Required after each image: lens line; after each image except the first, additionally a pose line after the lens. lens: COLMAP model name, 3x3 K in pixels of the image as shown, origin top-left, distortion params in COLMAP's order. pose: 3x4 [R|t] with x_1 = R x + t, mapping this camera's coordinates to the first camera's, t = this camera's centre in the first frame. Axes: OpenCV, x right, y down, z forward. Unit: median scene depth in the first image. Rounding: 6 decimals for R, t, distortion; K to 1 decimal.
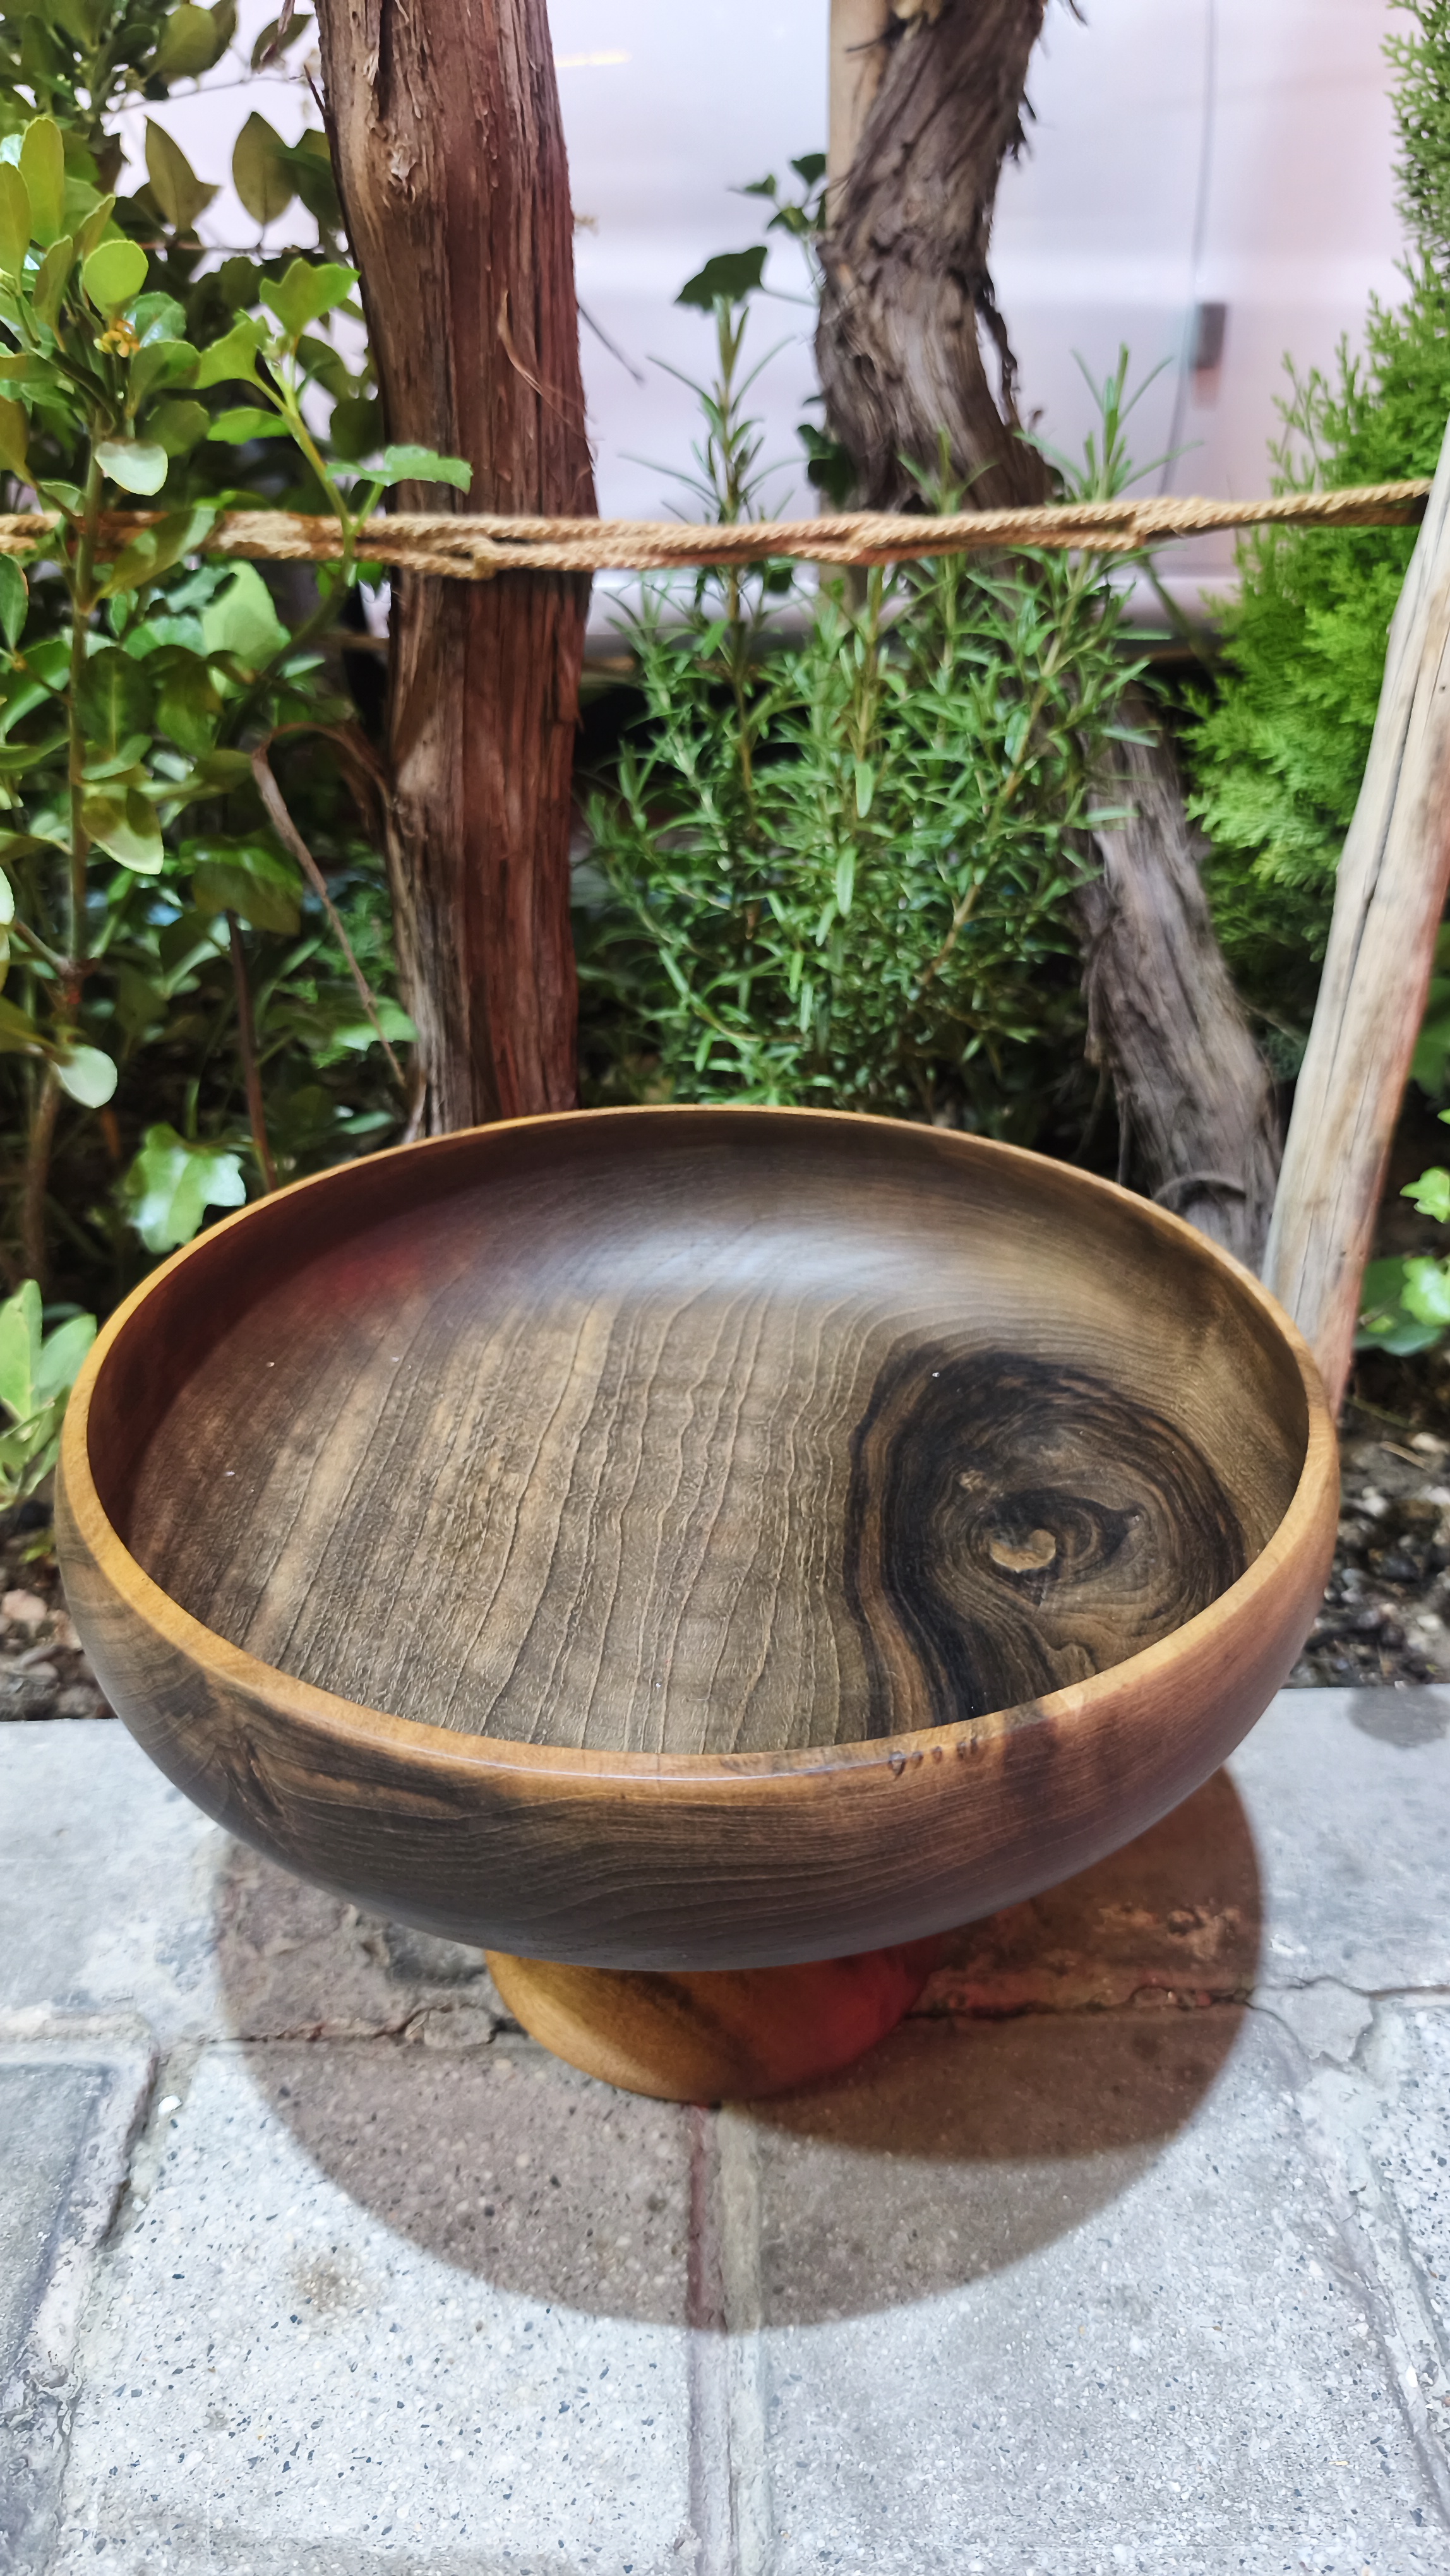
lens RADIAL K [[1934.9, 0, 744.9], [0, 1934.9, 1294.7], [0, 0, 1]] dist [-0.052073, 0.027755]
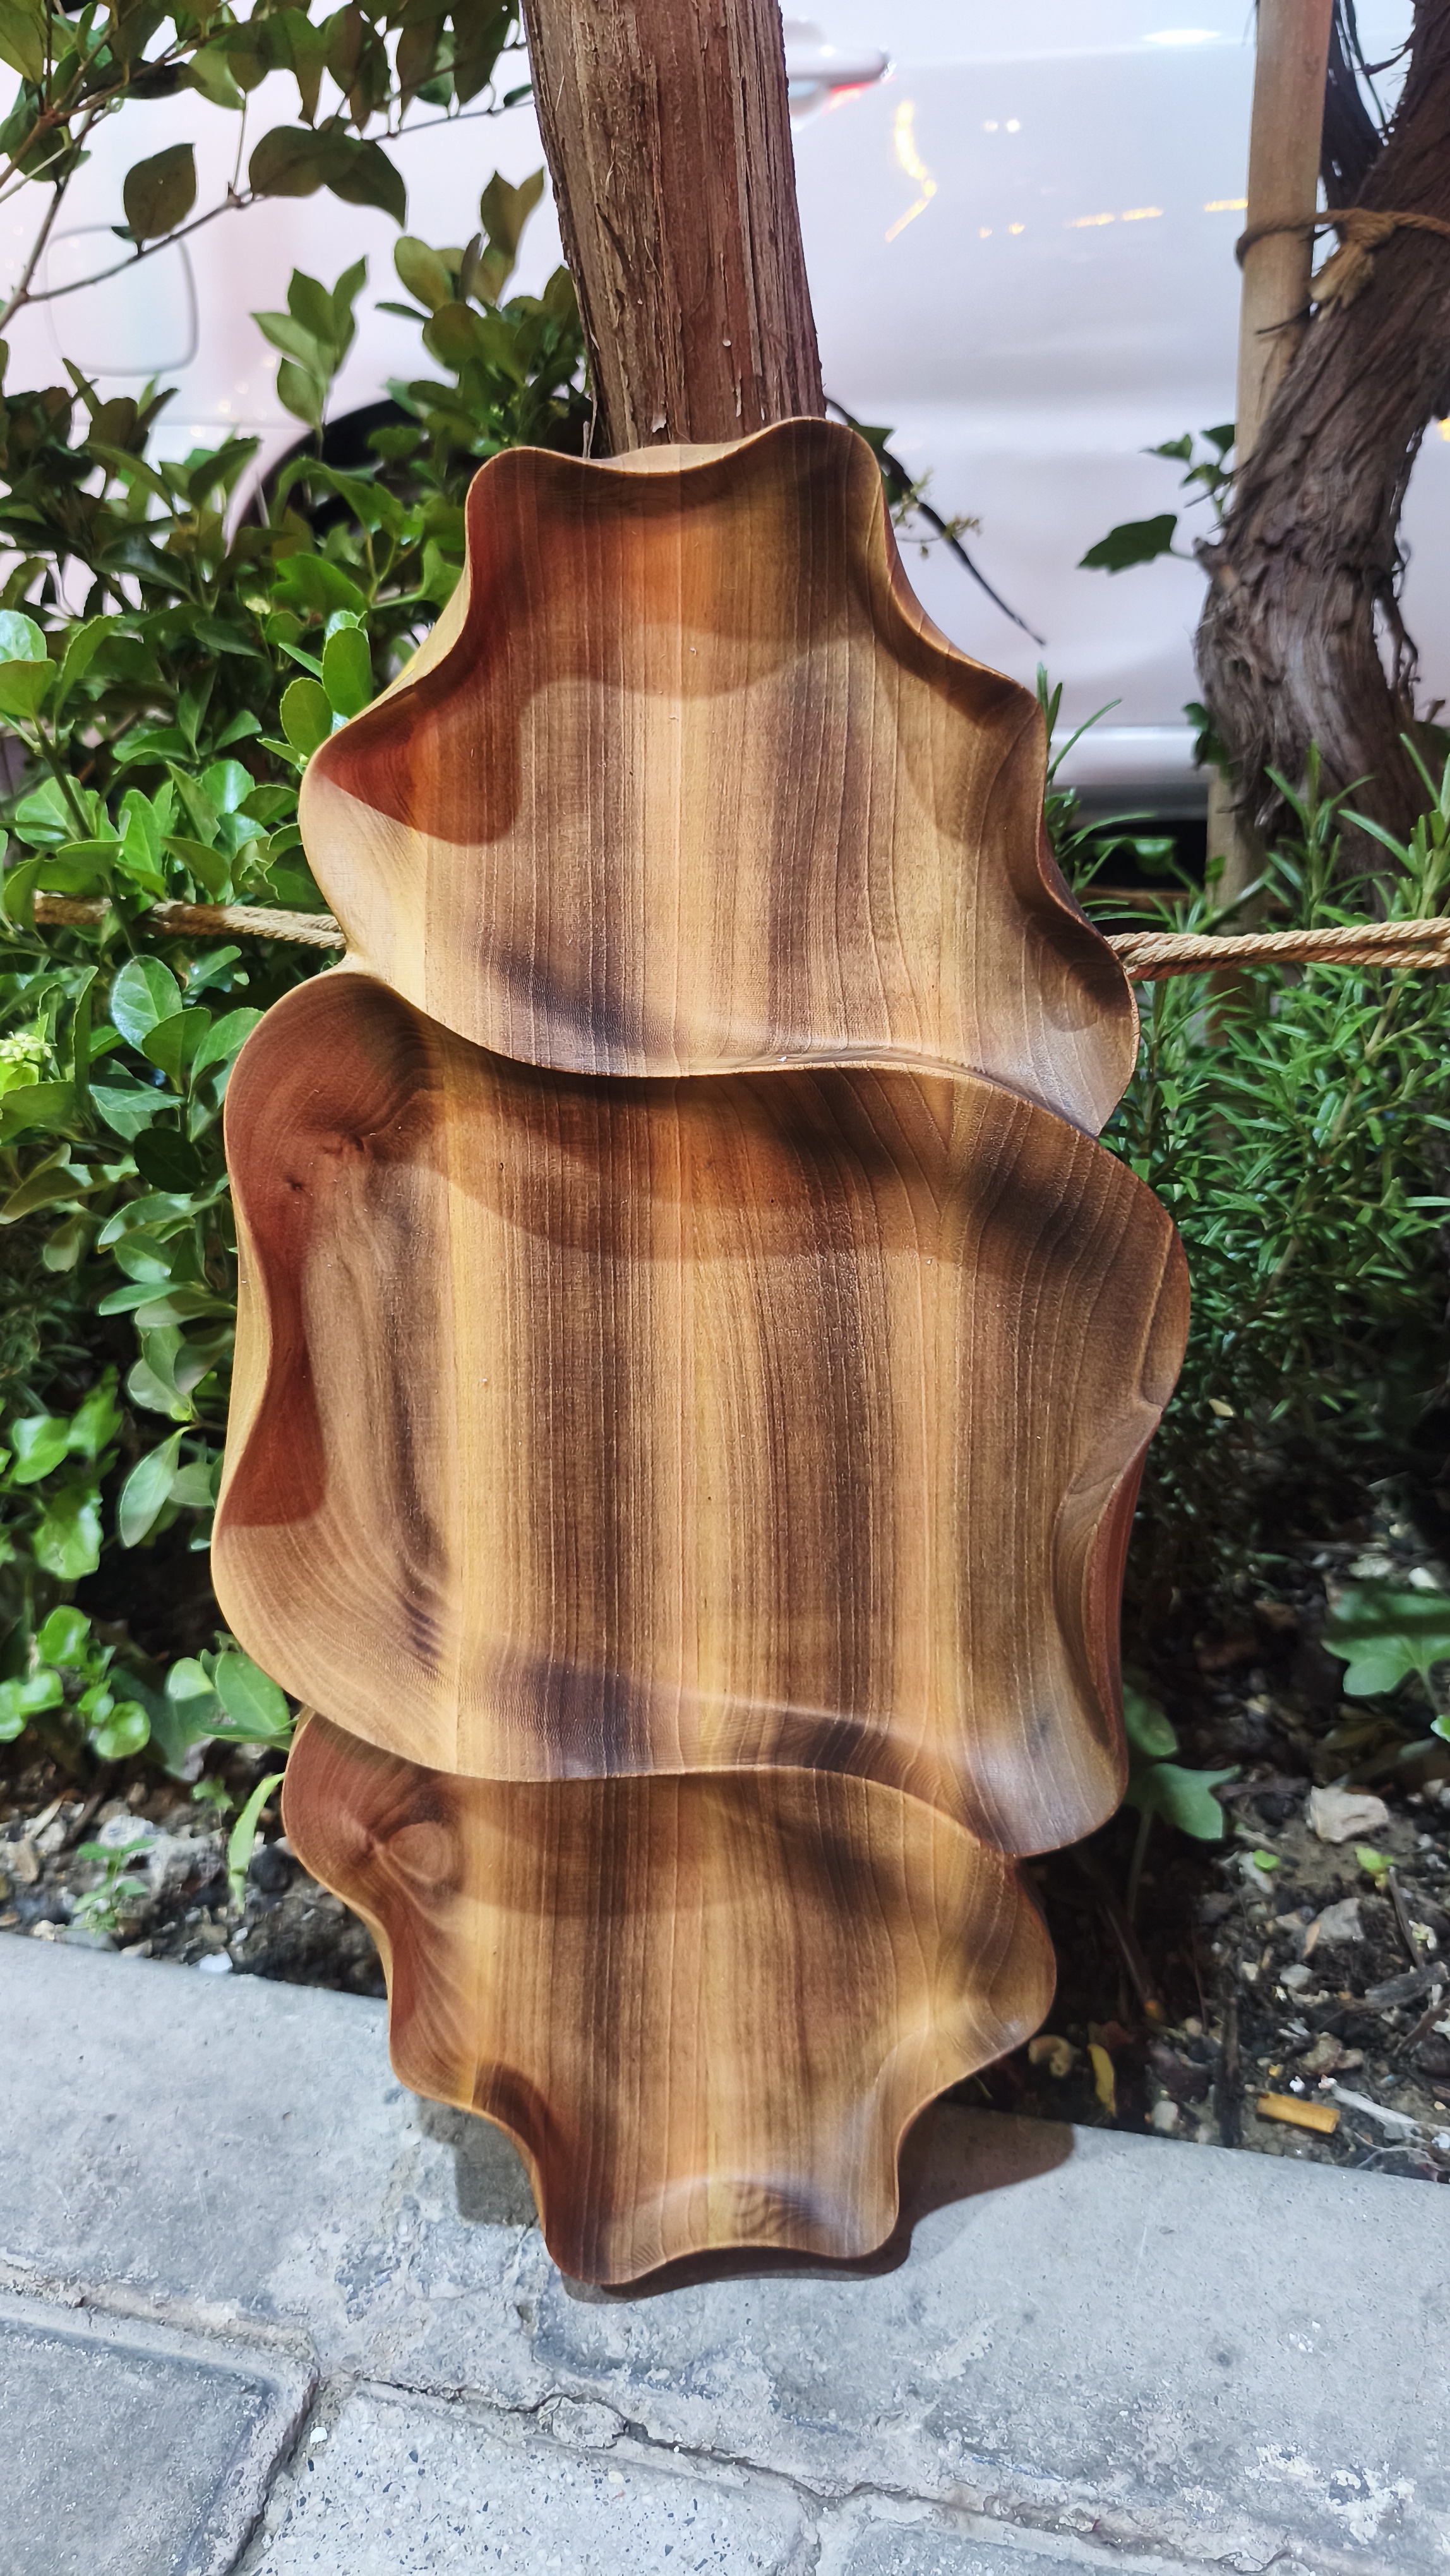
lens RADIAL K [[1934.9, 0, 680.7], [0, 1934.9, 1230.2], [0, 0, 1]] dist [-0.052073, 0.027755]
pose [[0.952634, 0.074617, -0.294824, 0.139397], [-0.086279, 0.995912, -0.026727, -0.212364], [0.291624, 0.050898, 0.955178, 0.003021]]
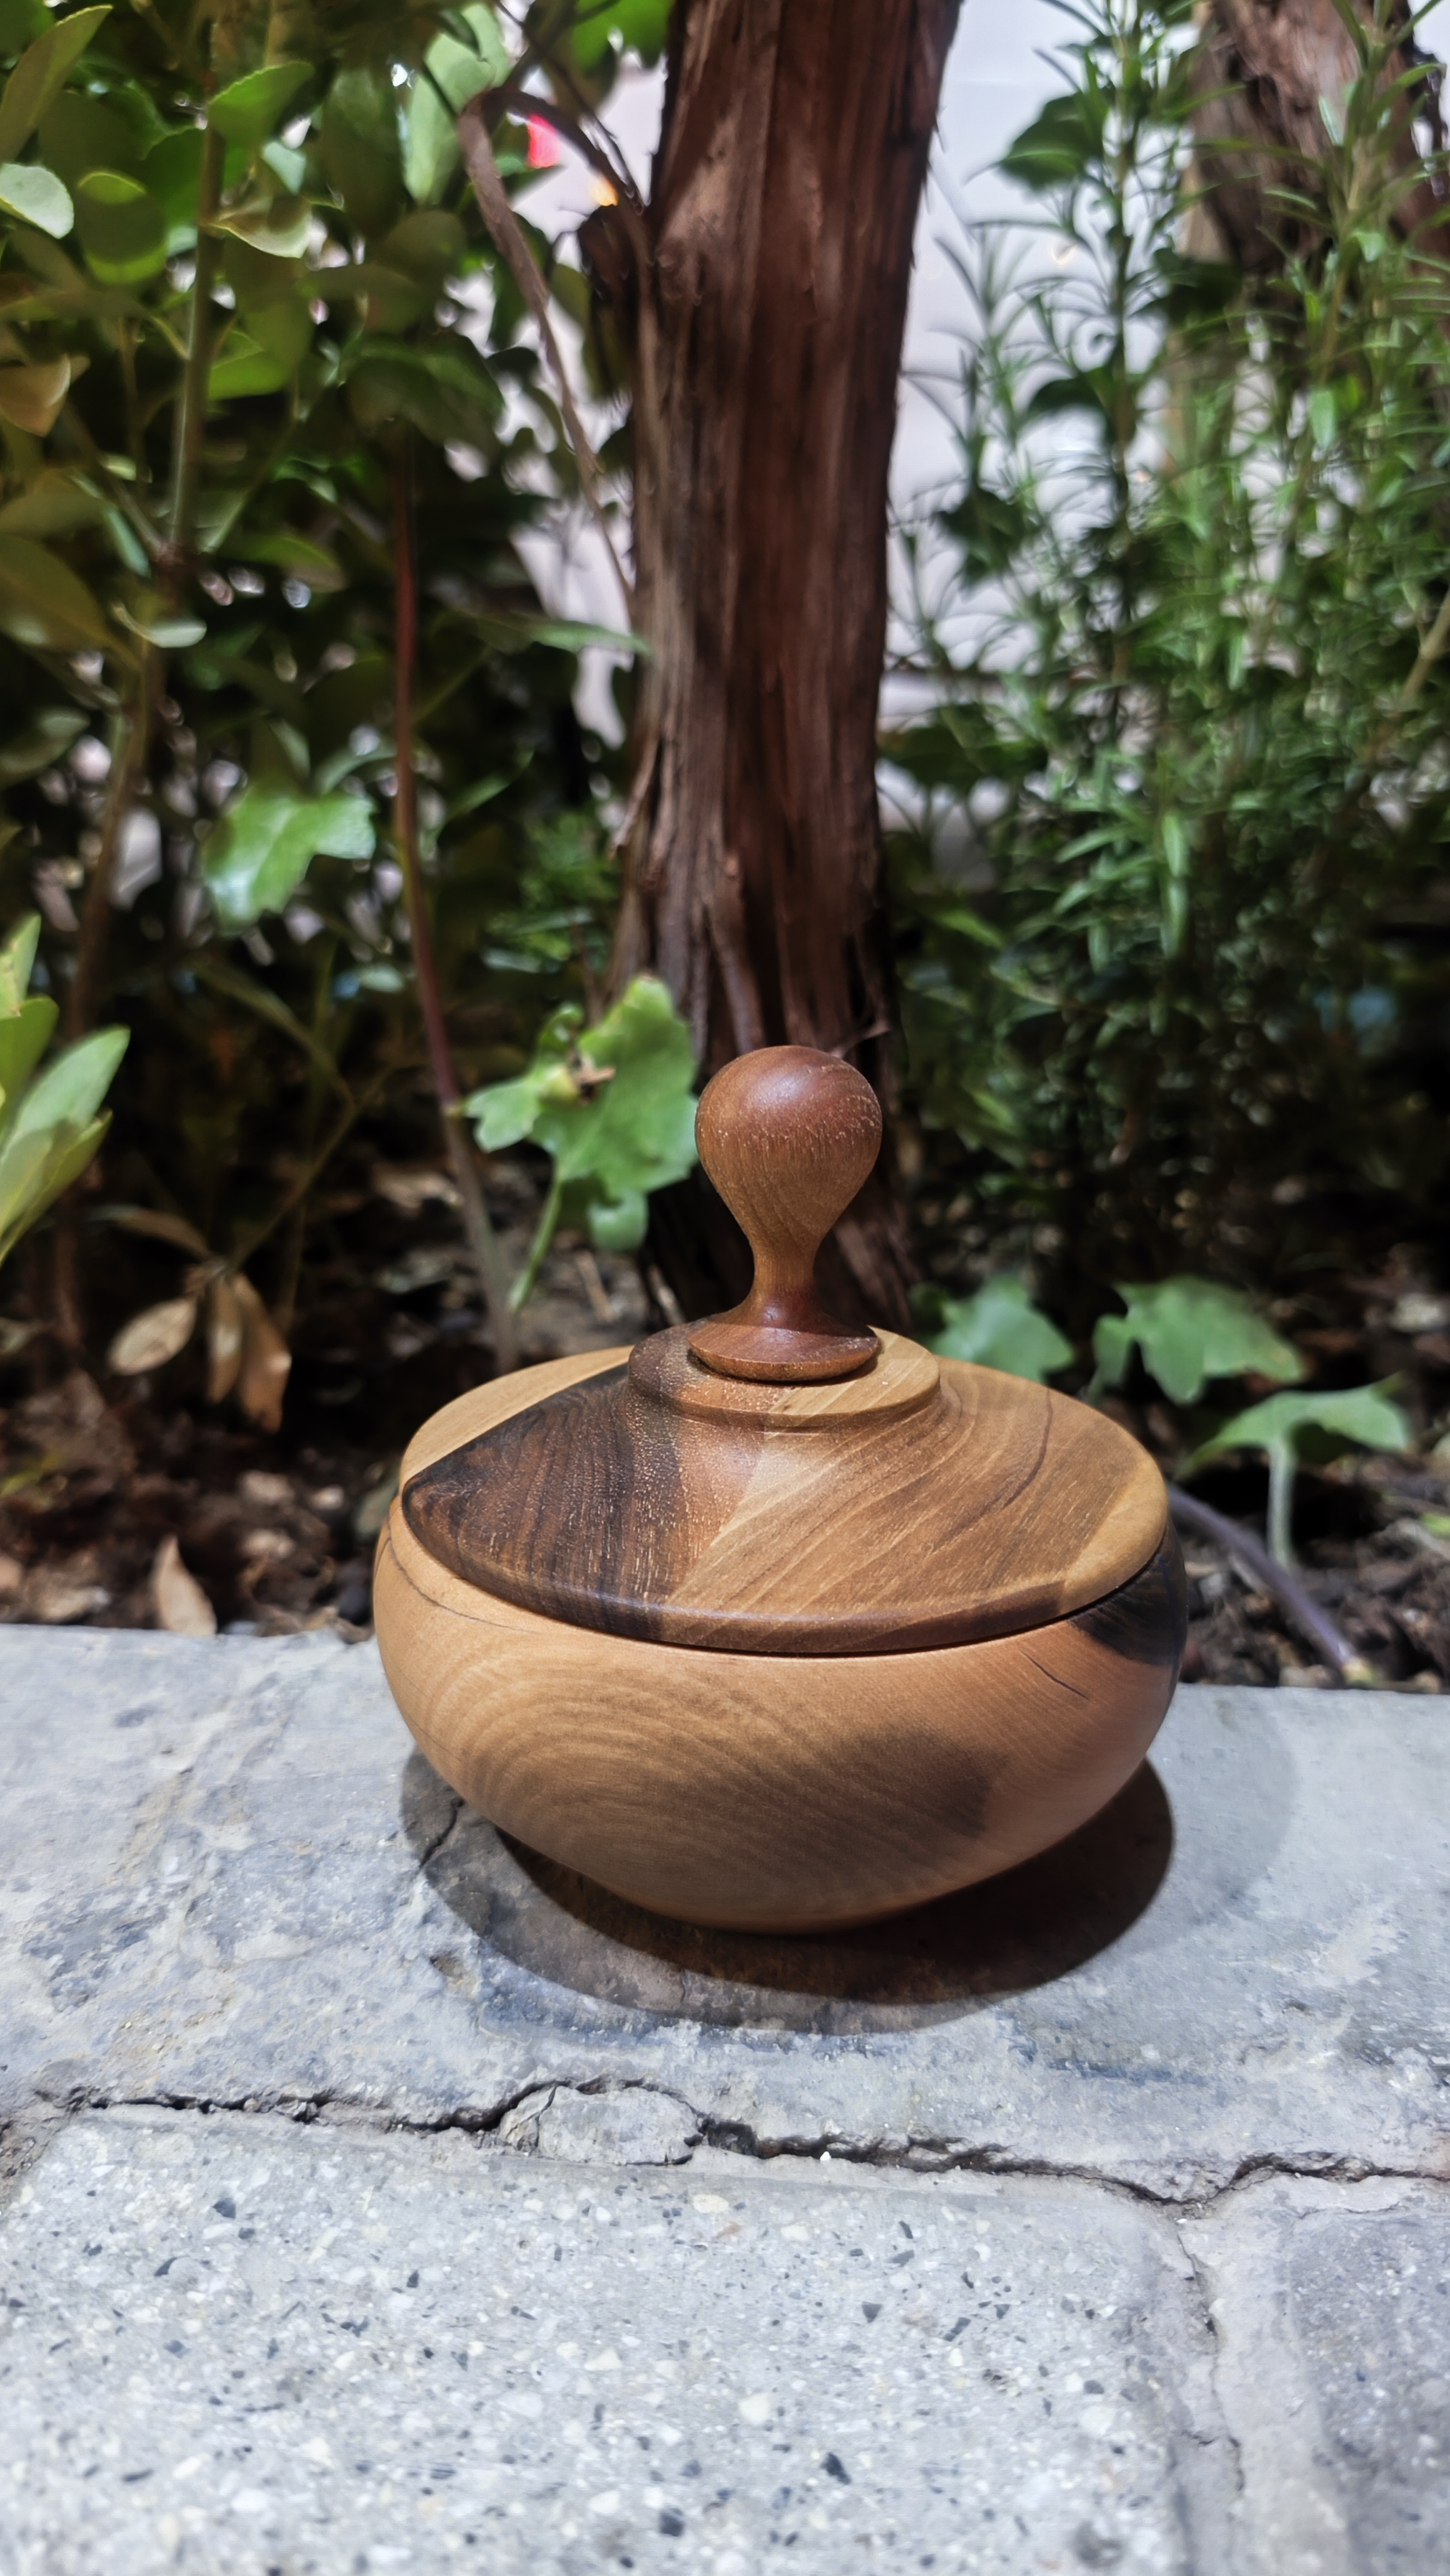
lens RADIAL K [[1934.9, 0, 699.6], [0, 1934.9, 1312.4], [0, 0, 1]] dist [-0.052073, 0.027755]
pose [[0.992626, 0.049214, -0.110778, -0.079258], [-0.072204, 0.974112, -0.214227, 0.261762], [0.097367, 0.220646, 0.970482, 0.462636]]
